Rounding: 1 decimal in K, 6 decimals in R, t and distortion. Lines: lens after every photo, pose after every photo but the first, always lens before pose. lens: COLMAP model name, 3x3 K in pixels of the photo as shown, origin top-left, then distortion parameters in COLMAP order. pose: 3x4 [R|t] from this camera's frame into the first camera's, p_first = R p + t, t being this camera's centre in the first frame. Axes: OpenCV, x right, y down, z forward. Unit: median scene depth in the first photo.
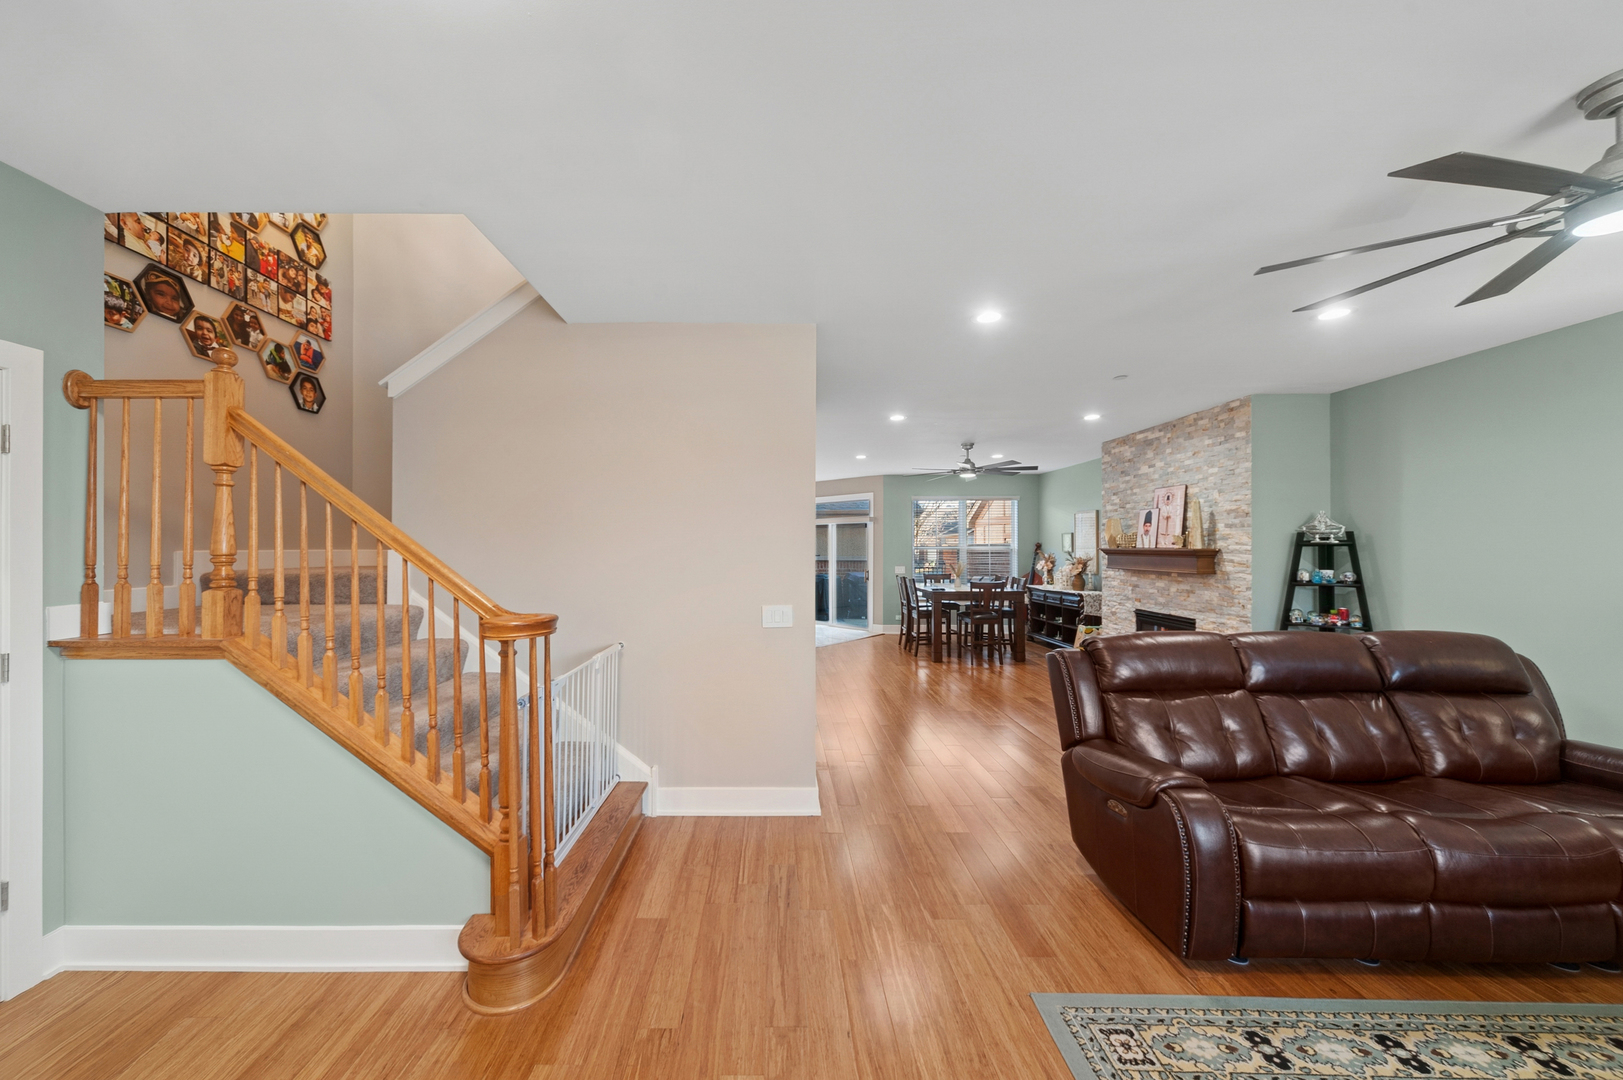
lens RADIAL K [[574.9, 0, 818.1], [0, 574.9, 547.7], [0, 0, 1]] dist [-0.000256, -0.000077]
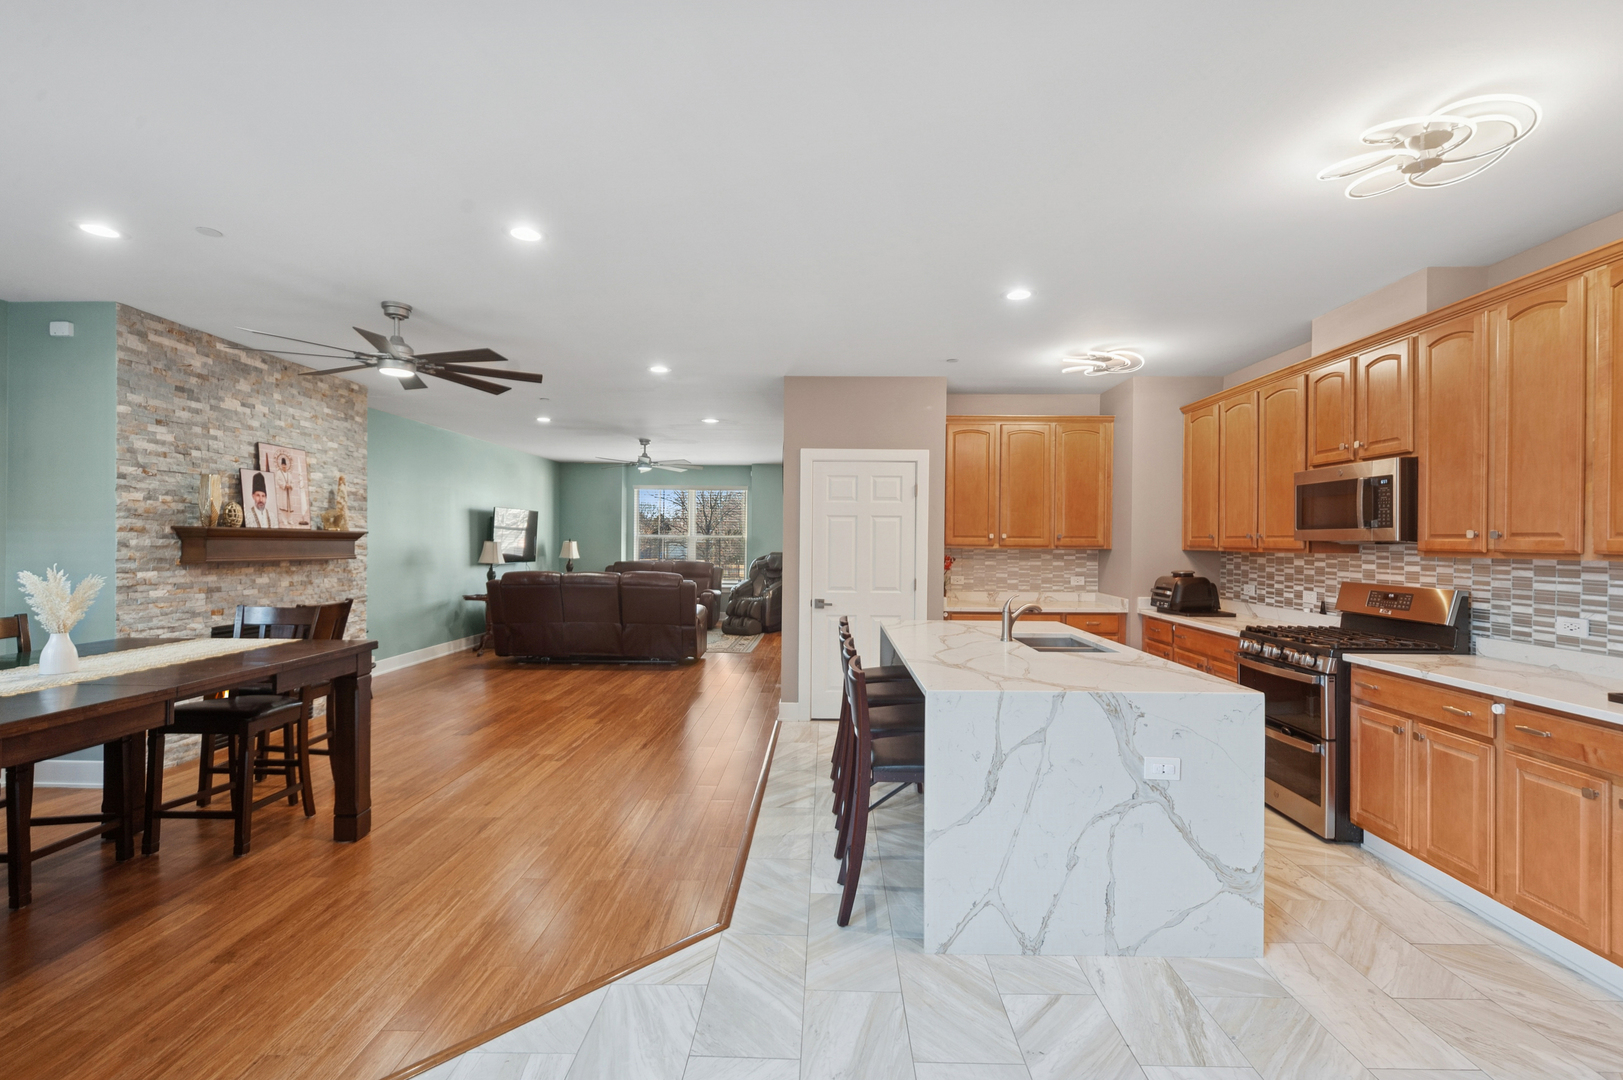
lens RADIAL K [[719.7, 0, 816.0], [0, 719.7, 539.4], [0, 0, 1]] dist [-0.001546, -0.000135]
pose [[-0.995844, -0.009705, 0.090554, -0.242076], [-0.010220, 0.999934, -0.005223, 0.018018], [-0.090498, -0.006127, -0.995878, 2.761982]]
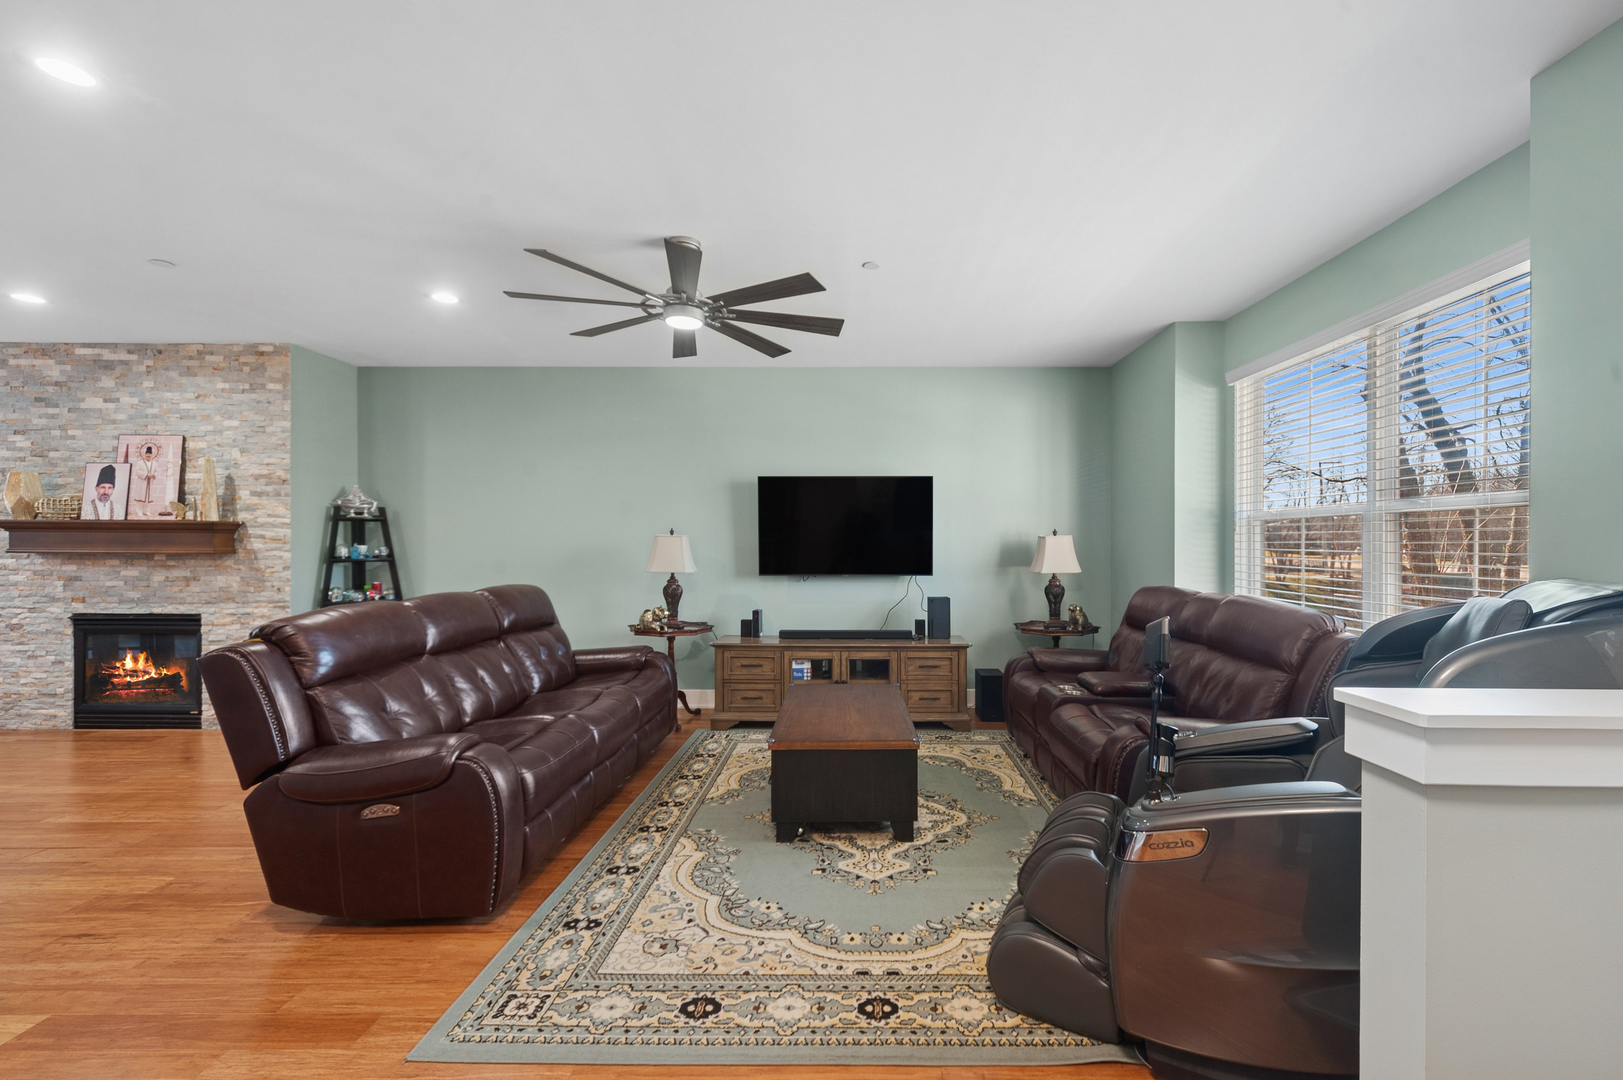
lens RADIAL K [[656.4, 0, 809.6], [0, 656.4, 544.5], [0, 0, 1]] dist [-0.001191, 0.000182]
pose [[0.064314, -0.001750, 0.997928, -0.222908], [-0.003538, 0.999992, 0.001982, 0.038420], [-0.997923, -0.003658, 0.064307, 0.190912]]
